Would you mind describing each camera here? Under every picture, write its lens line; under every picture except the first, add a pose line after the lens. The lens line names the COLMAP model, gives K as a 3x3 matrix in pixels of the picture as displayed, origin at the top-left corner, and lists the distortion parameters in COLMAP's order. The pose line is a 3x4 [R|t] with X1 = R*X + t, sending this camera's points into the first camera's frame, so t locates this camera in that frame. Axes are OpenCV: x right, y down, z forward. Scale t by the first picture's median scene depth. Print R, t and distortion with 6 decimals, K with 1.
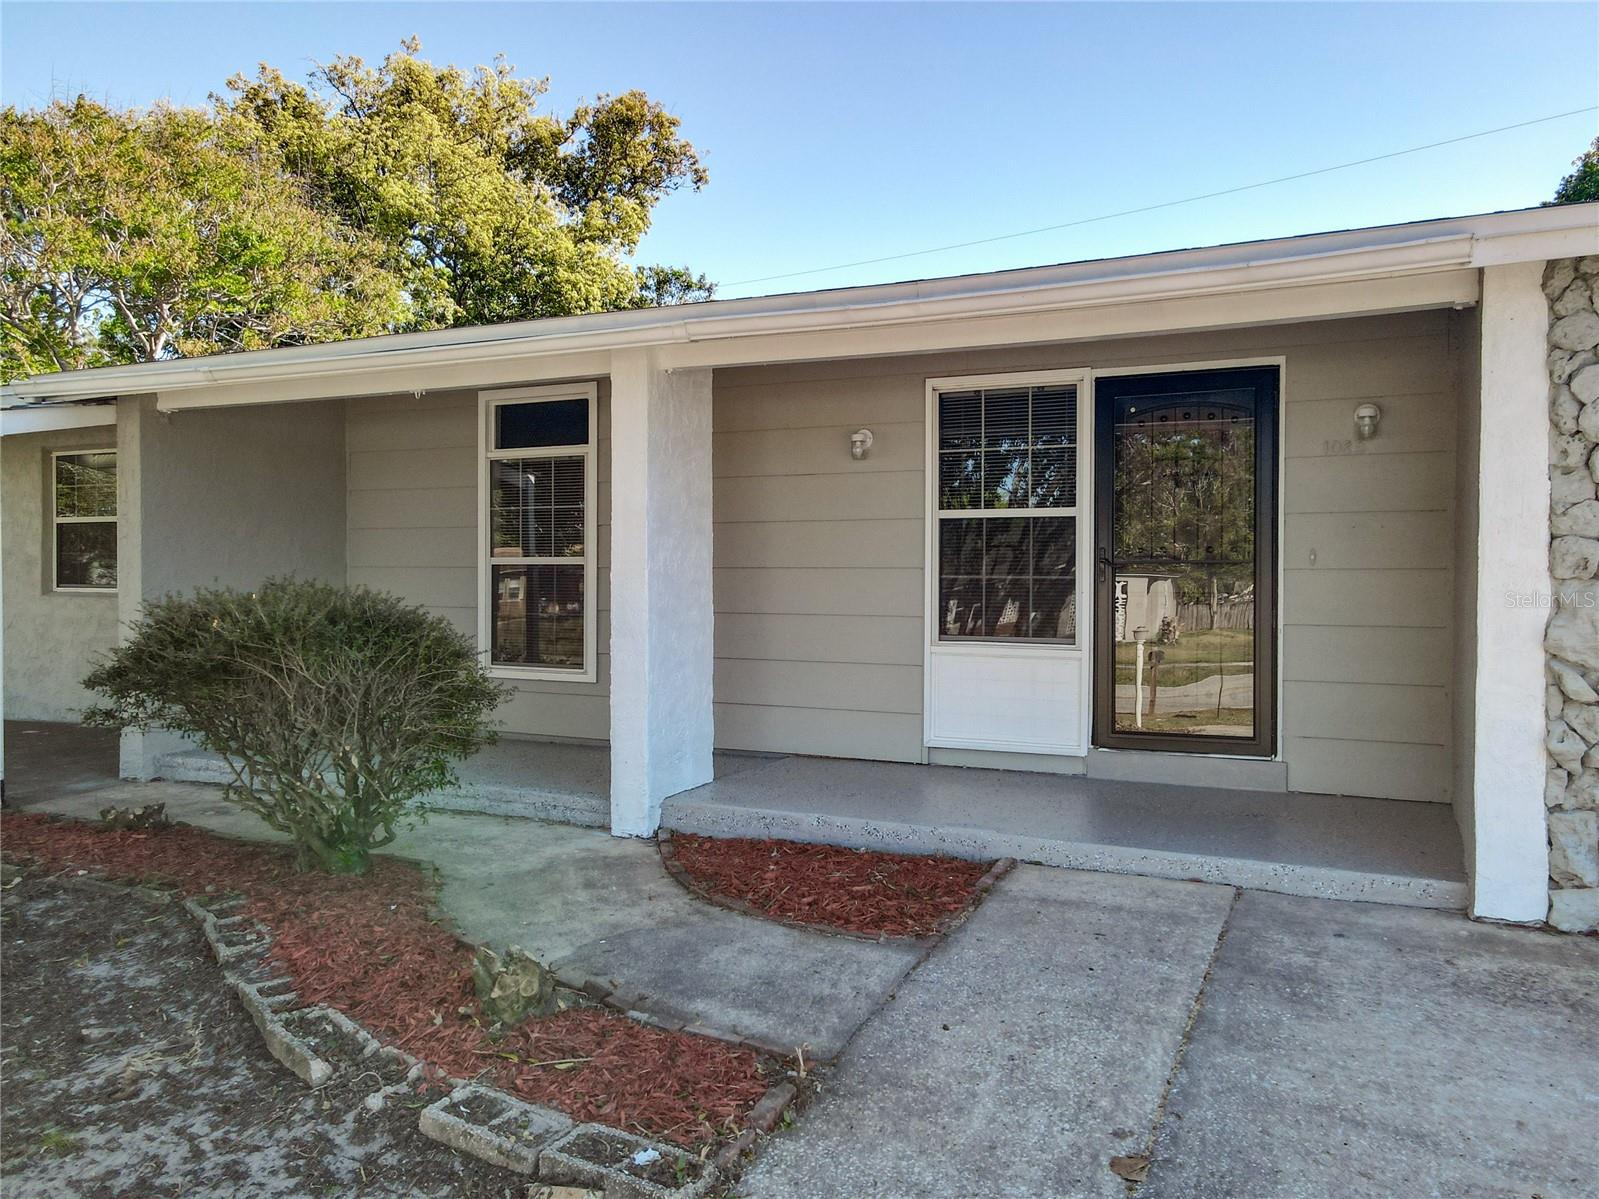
lens RADIAL K [[1173.4, 0, 799.5], [0, 1173.4, 599.5], [0, 0, 1]] dist [0.007278, 0.003469]
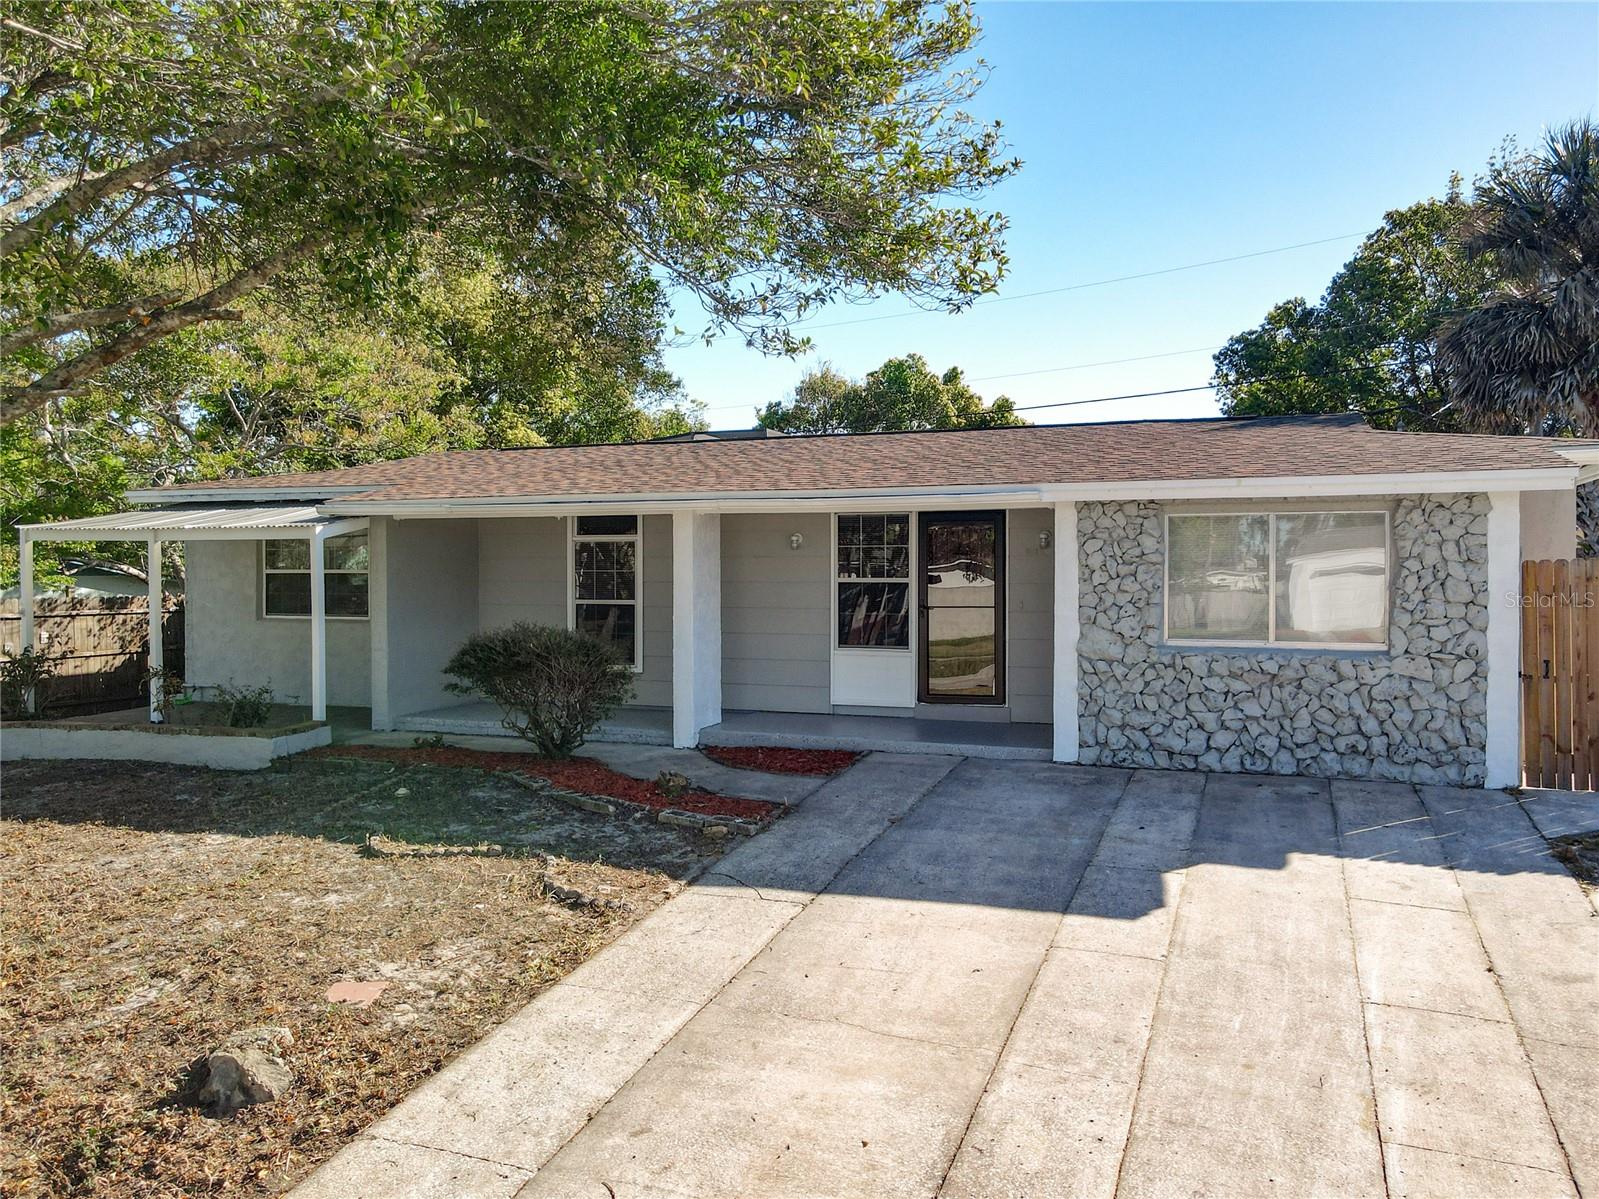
lens RADIAL K [[1173.4, 0, 799.5], [0, 1173.4, 599.5], [0, 0, 1]] dist [0.007278, 0.003469]
pose [[0.997153, -0.005795, 0.075185, -0.096837], [0.005595, 0.999980, 0.002879, -0.055569], [-0.075201, -0.002450, 0.997165, -1.003679]]
